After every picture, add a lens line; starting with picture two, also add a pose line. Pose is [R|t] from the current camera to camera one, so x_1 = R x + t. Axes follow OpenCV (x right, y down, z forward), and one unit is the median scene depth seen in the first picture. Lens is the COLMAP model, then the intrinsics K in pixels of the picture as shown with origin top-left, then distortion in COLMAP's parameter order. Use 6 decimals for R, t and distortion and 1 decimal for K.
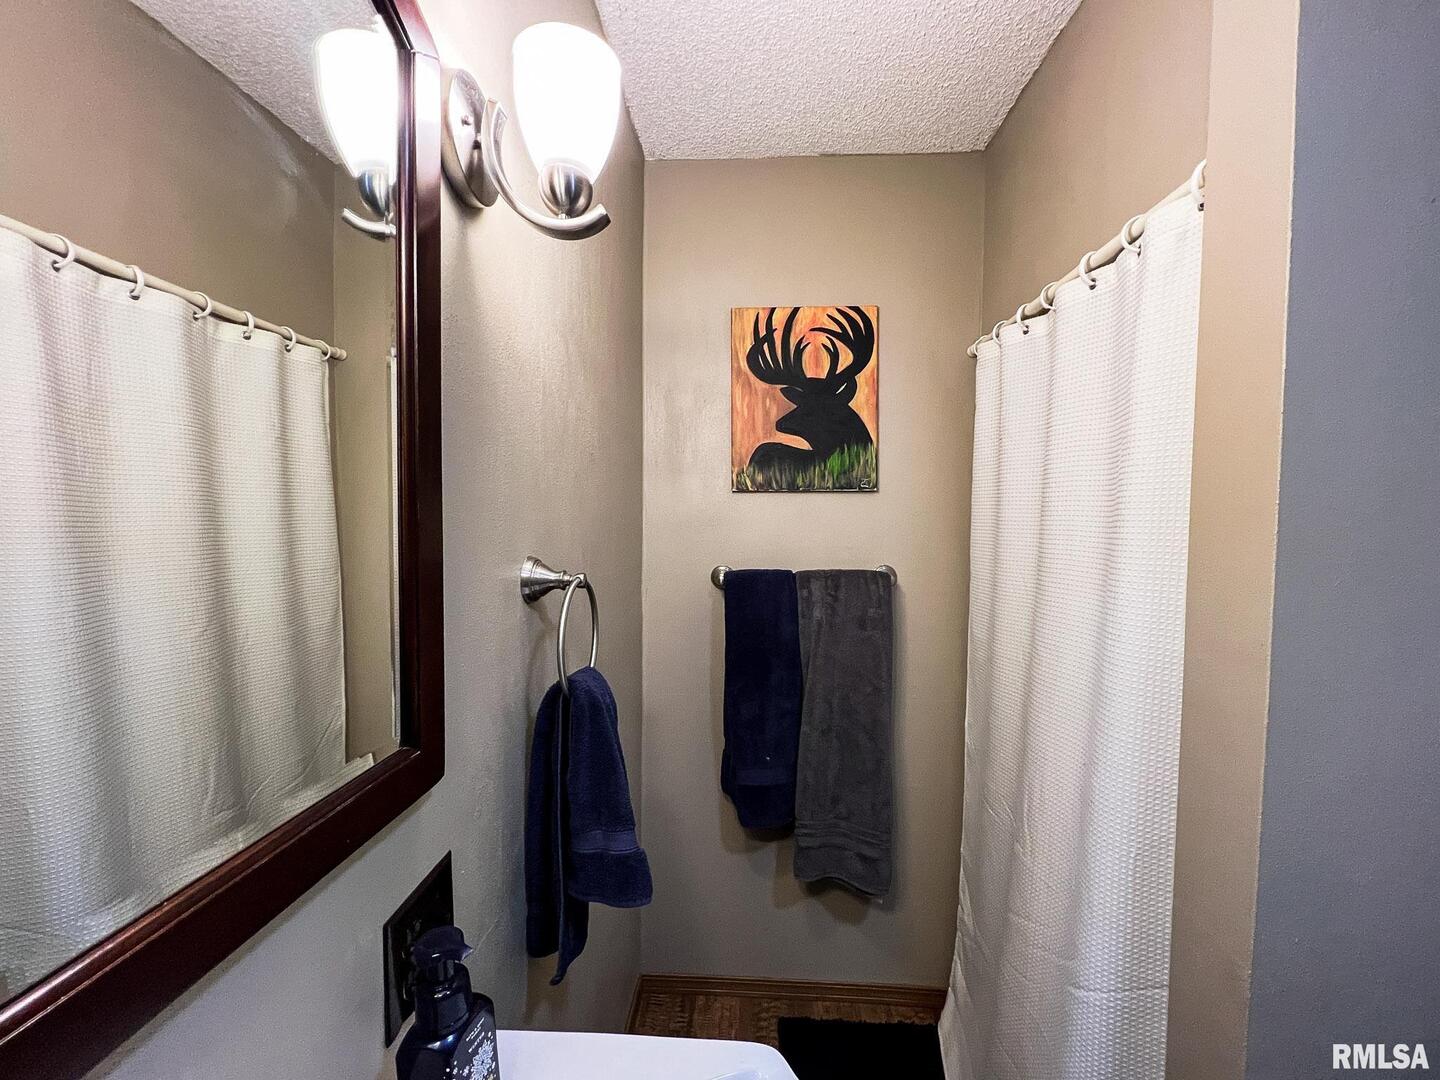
lens RADIAL K [[575.6, 0, 719.6], [0, 575.6, 538.6], [0, 0, 1]] dist [0.001881, -0.000756]
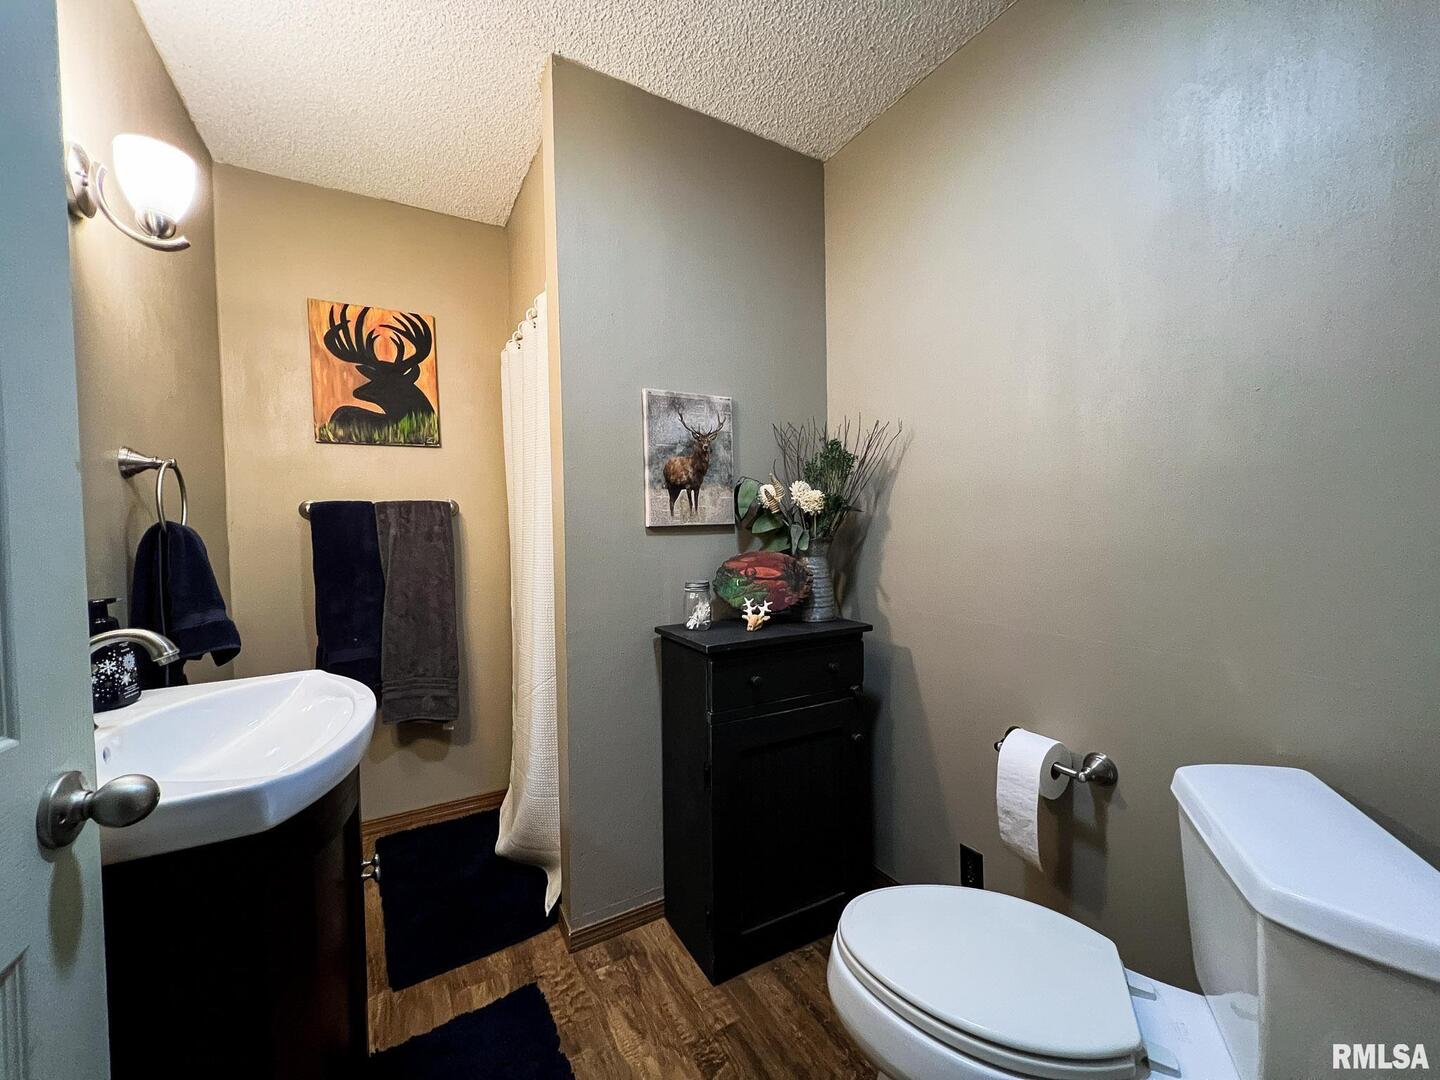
lens RADIAL K [[575.6, 0, 720.2], [0, 575.6, 541.6], [0, 0, 1]] dist [0.001881, -0.000756]
pose [[0.840310, -0.039928, 0.540633, 0.078043], [0.046430, 0.998920, 0.001609, 0.182064], [-0.540114, 0.023750, 0.841257, -0.566378]]
